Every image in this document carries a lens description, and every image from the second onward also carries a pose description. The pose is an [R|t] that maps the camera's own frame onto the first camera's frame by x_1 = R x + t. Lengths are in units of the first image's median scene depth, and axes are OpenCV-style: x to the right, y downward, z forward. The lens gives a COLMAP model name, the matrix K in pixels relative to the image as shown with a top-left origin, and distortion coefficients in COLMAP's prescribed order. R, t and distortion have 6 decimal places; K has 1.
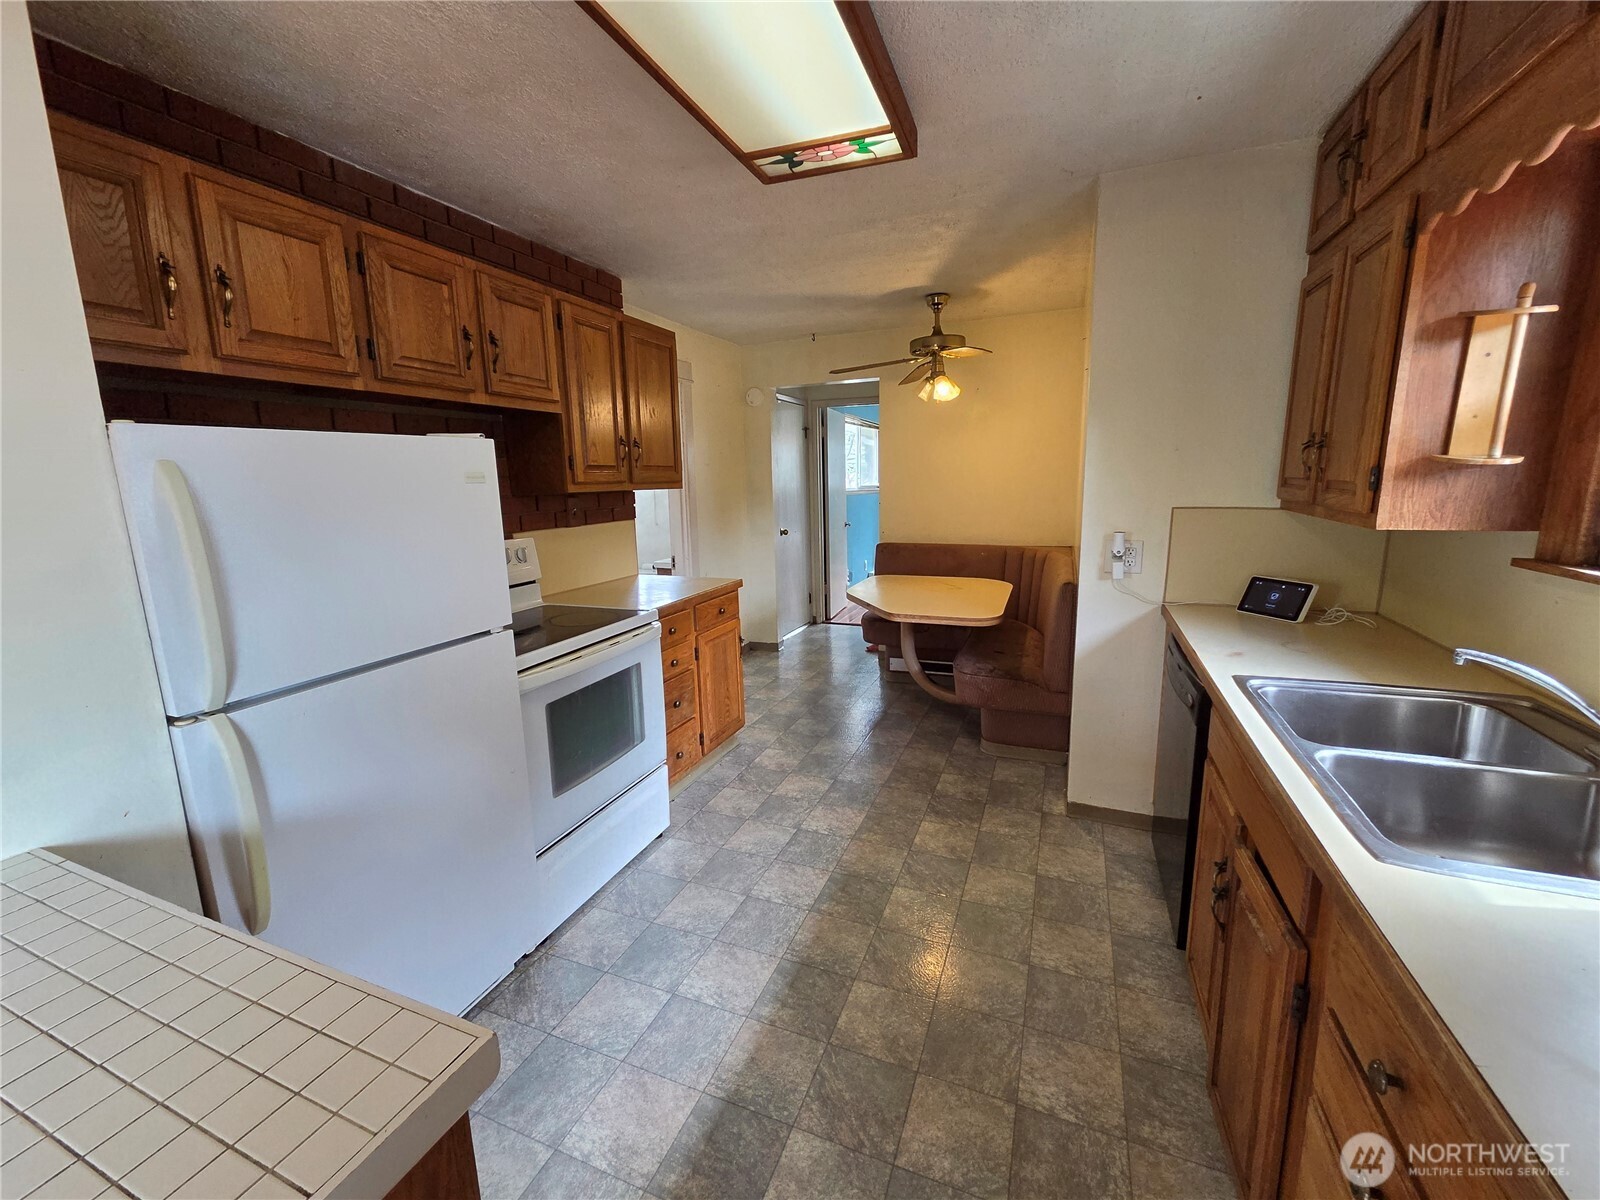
lens RADIAL K [[654.5, 0, 804.0], [0, 654.5, 596.2], [0, 0, 1]] dist [0.000058, -0.000135]
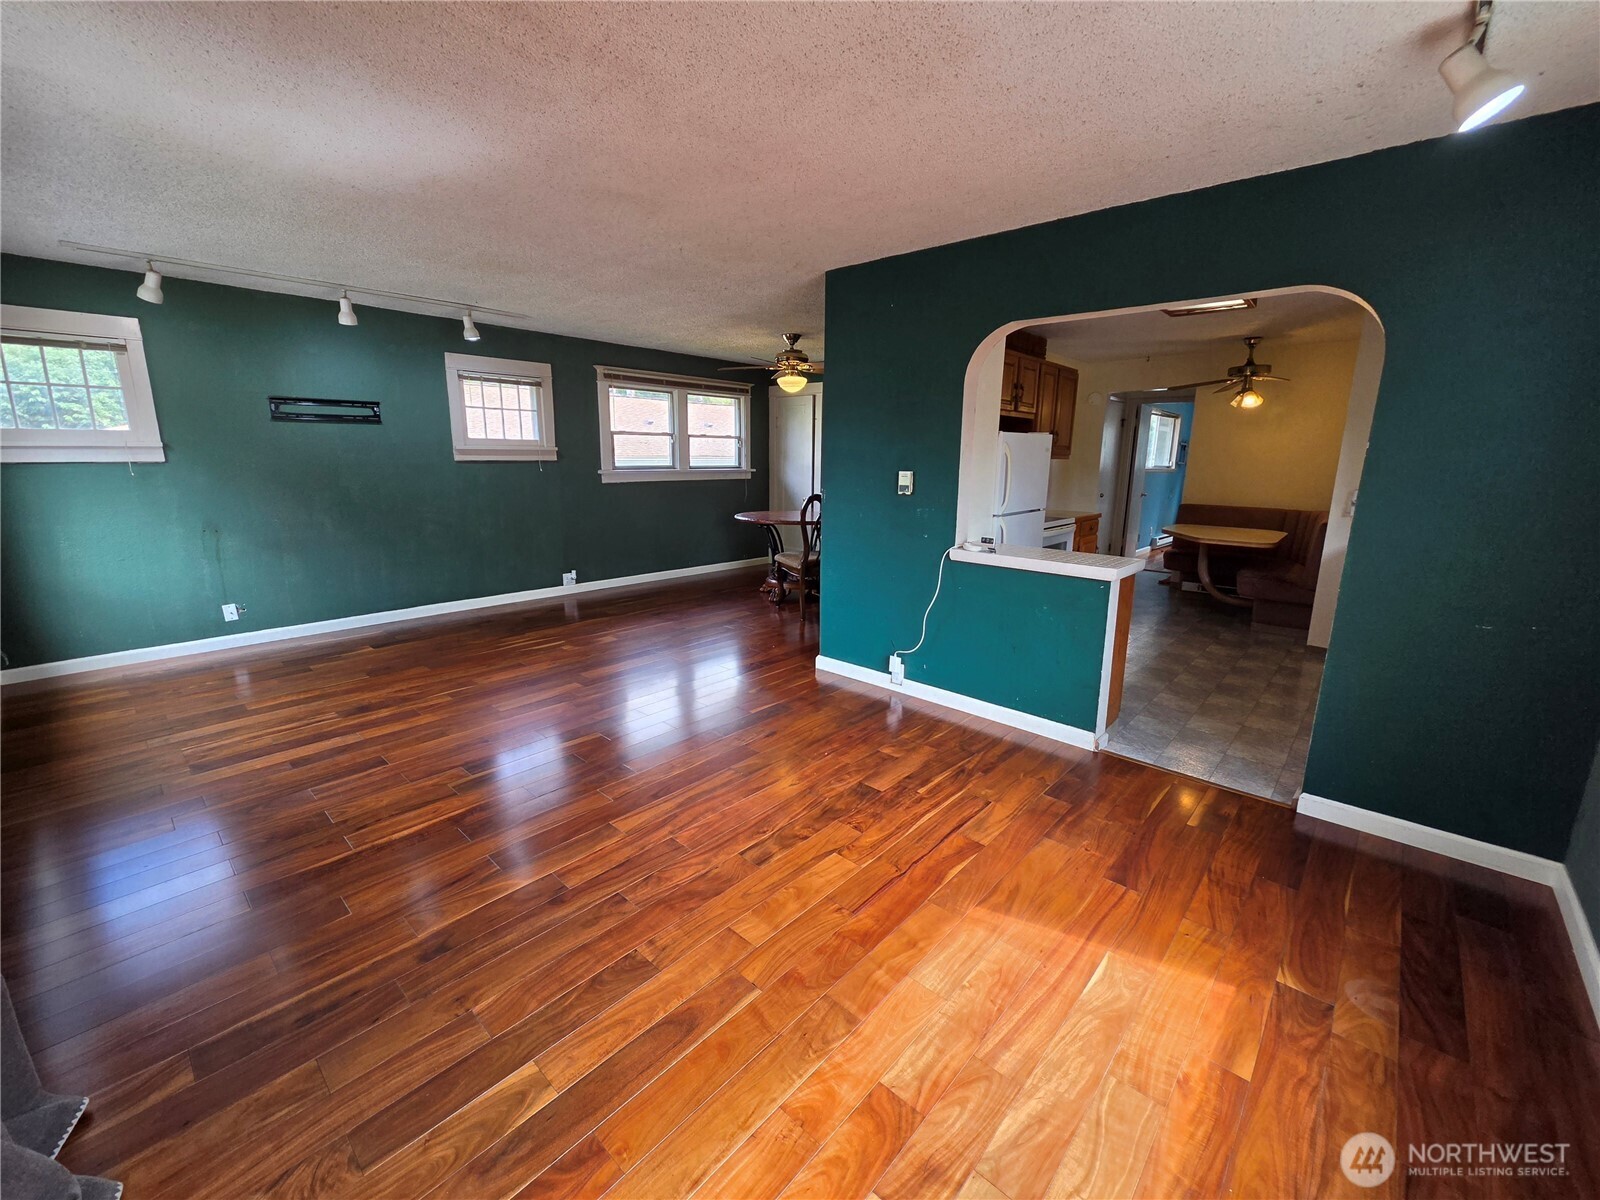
lens RADIAL K [[654.5, 0, 804.0], [0, 654.5, 596.2], [0, 0, 1]] dist [0.000058, -0.000135]
pose [[0.937119, 0.101725, -0.333855, -0.206306], [-0.090958, 0.994708, 0.047769, 0.160627], [0.336948, -0.014399, 0.941413, -0.794453]]
